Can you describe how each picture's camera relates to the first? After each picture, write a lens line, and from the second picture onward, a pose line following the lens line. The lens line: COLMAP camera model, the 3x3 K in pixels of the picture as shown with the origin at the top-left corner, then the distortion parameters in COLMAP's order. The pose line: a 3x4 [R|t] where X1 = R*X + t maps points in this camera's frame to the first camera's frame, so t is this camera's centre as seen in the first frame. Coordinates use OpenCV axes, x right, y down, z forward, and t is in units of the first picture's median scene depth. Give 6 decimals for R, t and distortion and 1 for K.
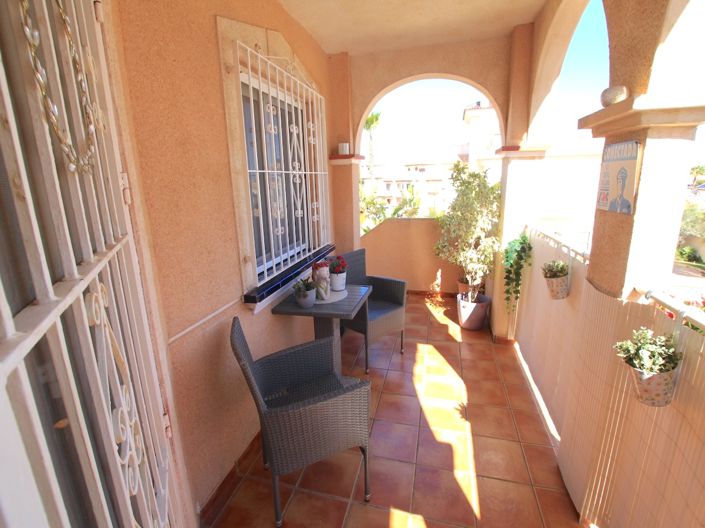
lens RADIAL K [[324.2, 0, 353.7], [0, 324.2, 267.3], [0, 0, 1]] dist [-0.031787, 0.001812]
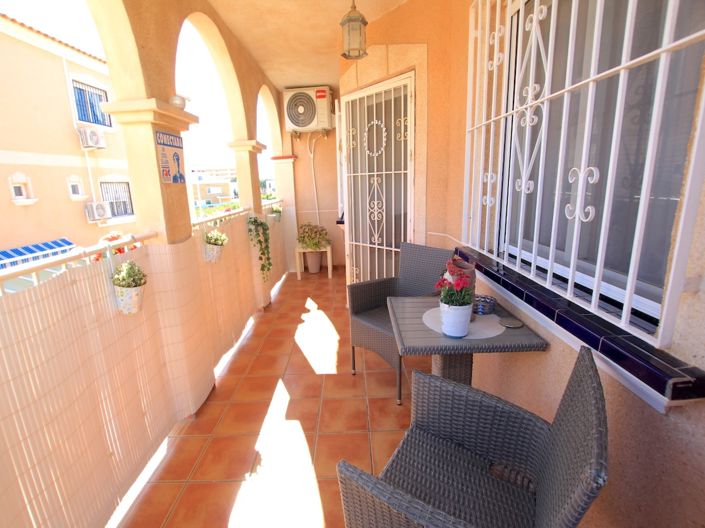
lens RADIAL K [[352.3, 0, 351.9], [0, 352.3, 250.6], [0, 0, 1]] dist [-0.036229, 0.002226]
pose [[-0.965845, 0.114986, -0.232210, 0.255072], [0.001161, 0.898060, 0.439872, -0.334762], [0.259117, 0.424579, -0.867520, 1.527101]]
